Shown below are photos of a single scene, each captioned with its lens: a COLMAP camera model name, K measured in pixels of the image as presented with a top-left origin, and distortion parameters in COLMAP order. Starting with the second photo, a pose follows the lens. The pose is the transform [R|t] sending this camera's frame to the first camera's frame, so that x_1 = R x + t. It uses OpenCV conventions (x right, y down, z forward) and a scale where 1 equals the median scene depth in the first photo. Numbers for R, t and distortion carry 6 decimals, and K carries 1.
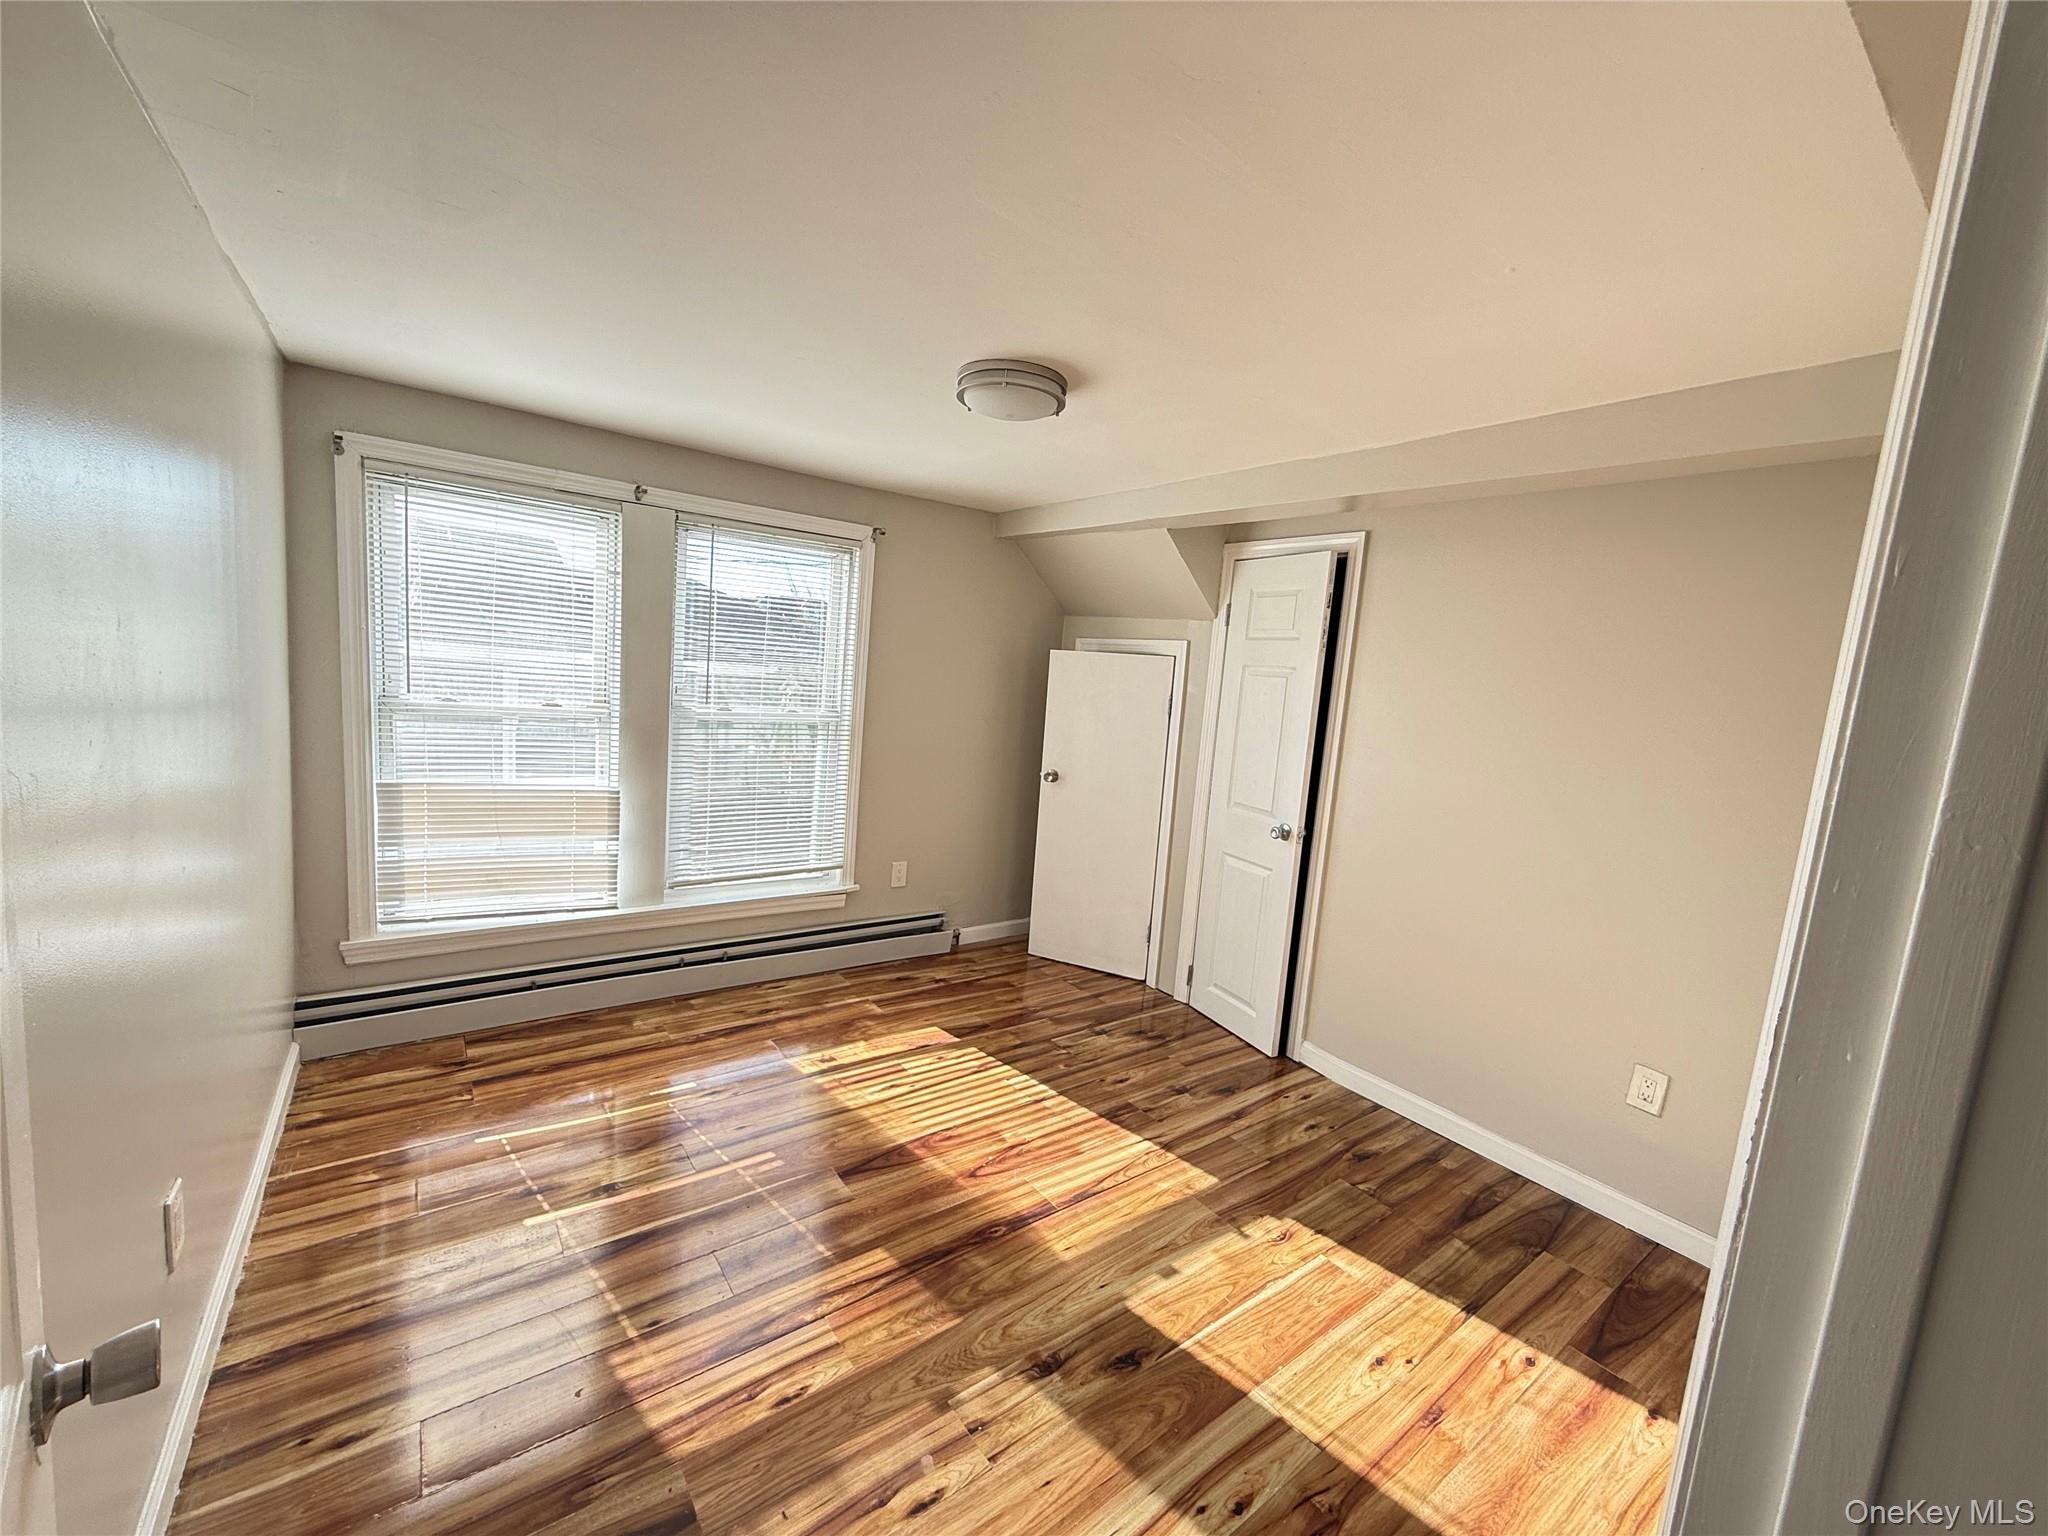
lens RADIAL K [[809.3, 0, 1016.5], [0, 809.3, 768.1], [0, 0, 1]] dist [0.000262, 0.000521]
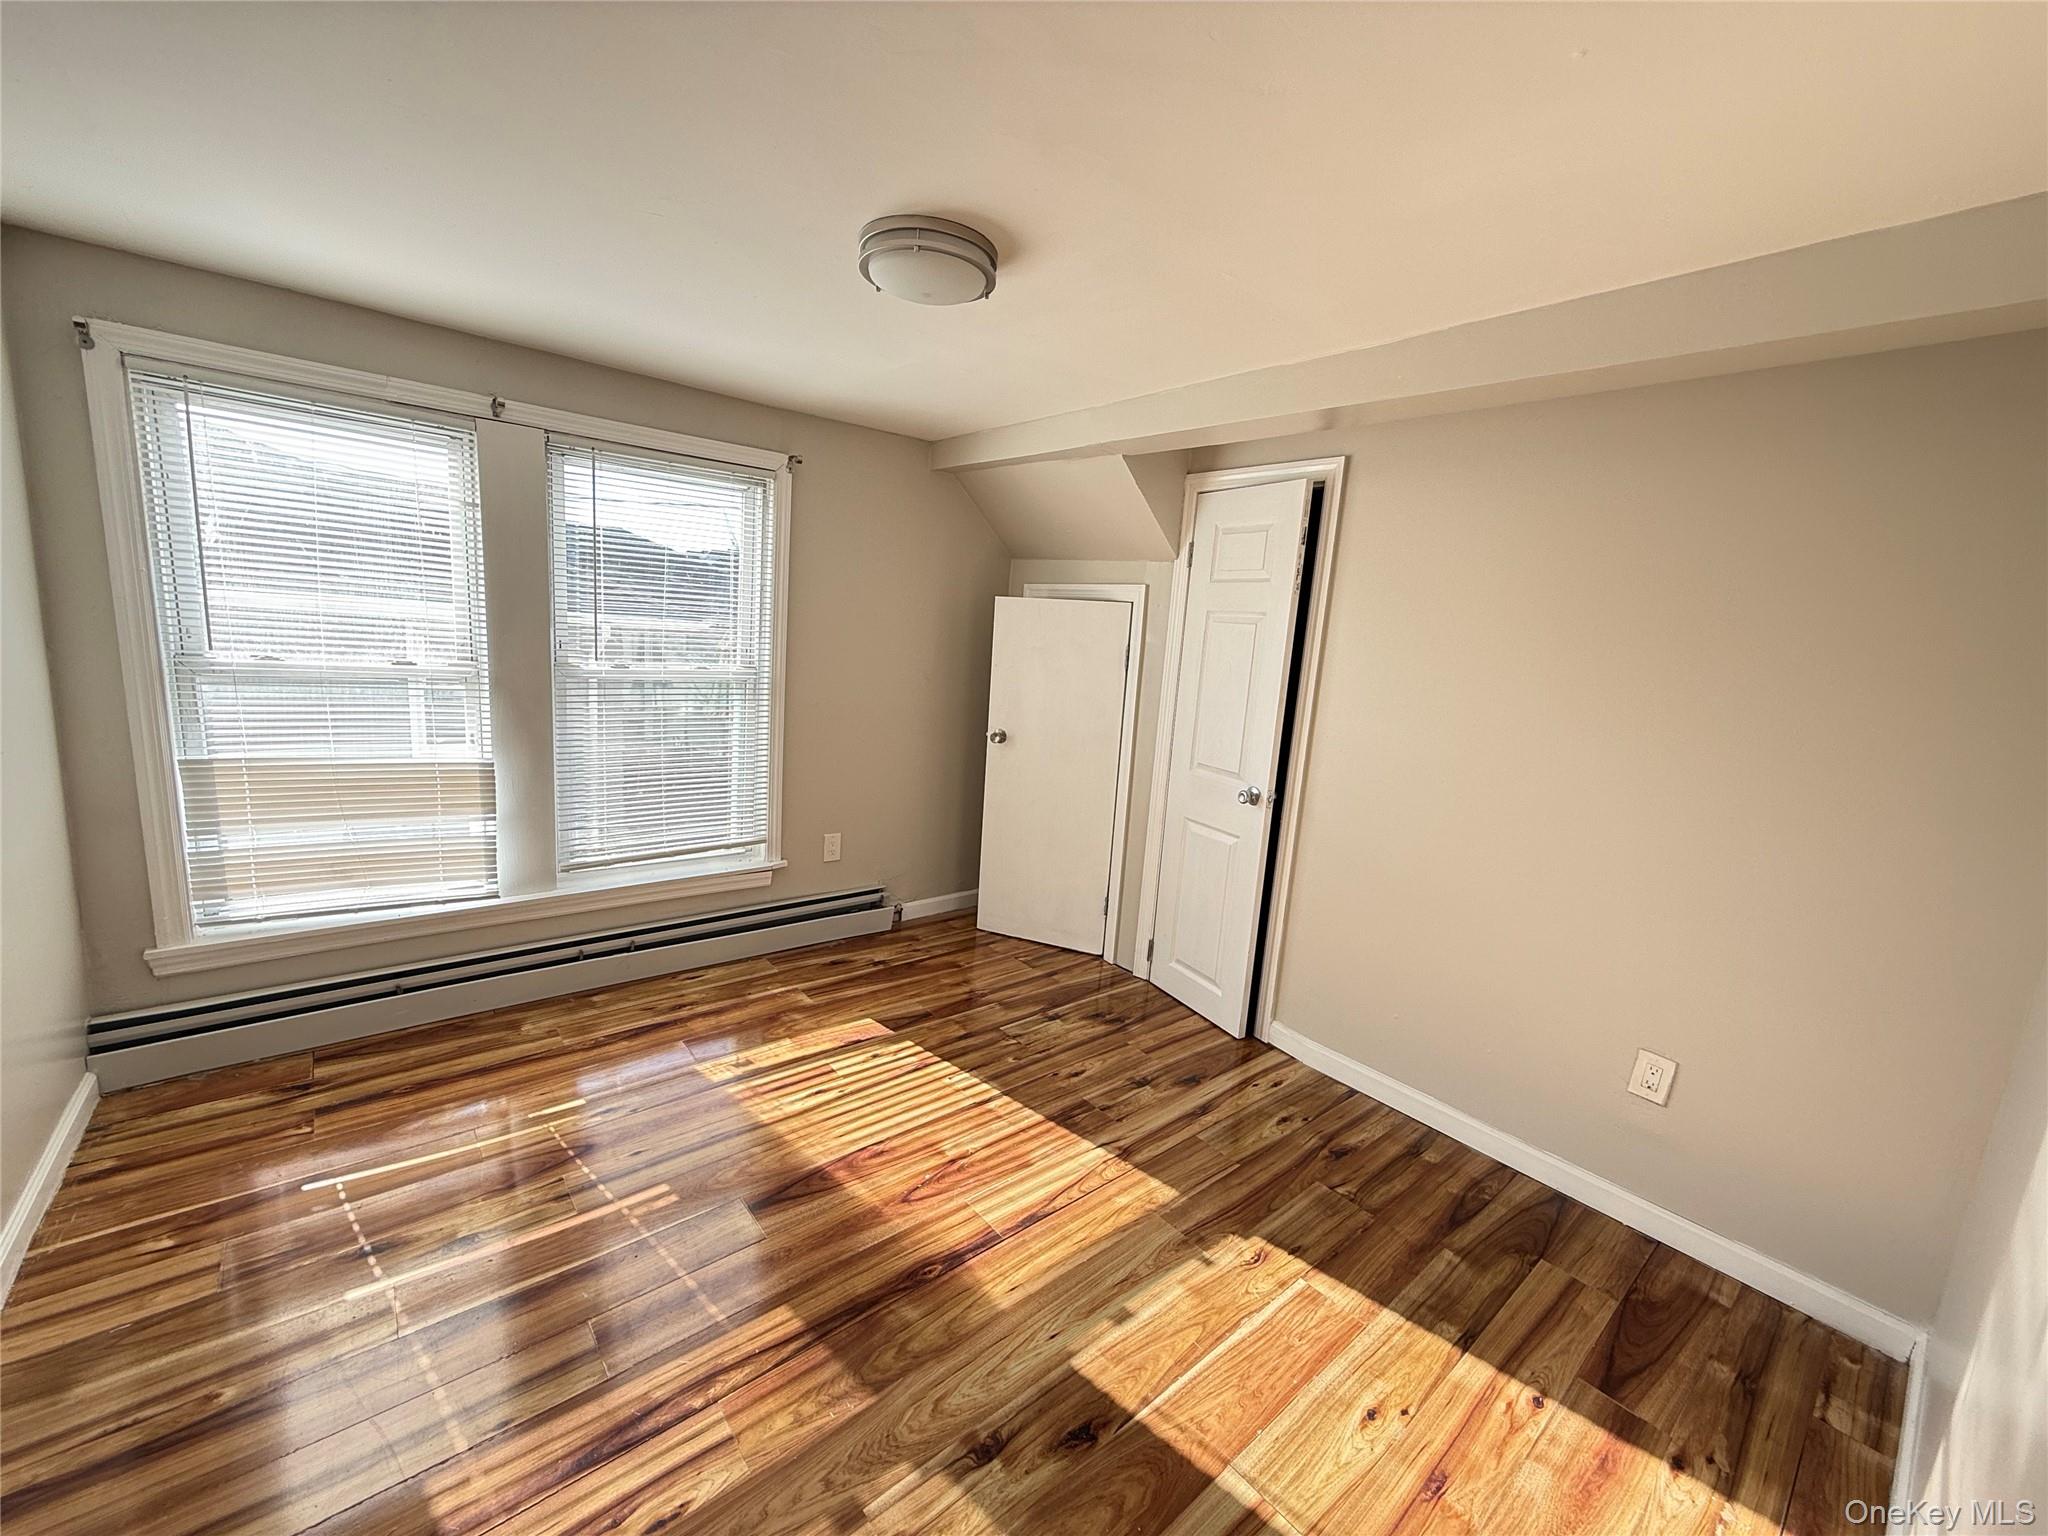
lens RADIAL K [[809.3, 0, 1013.8], [0, 809.3, 769.6], [0, 0, 1]] dist [0.000262, 0.000521]
pose [[0.998762, -0.016705, 0.046859, 0.026017], [0.014038, 0.998294, 0.056676, -0.006863], [-0.047726, -0.055949, 0.997292, 0.134467]]
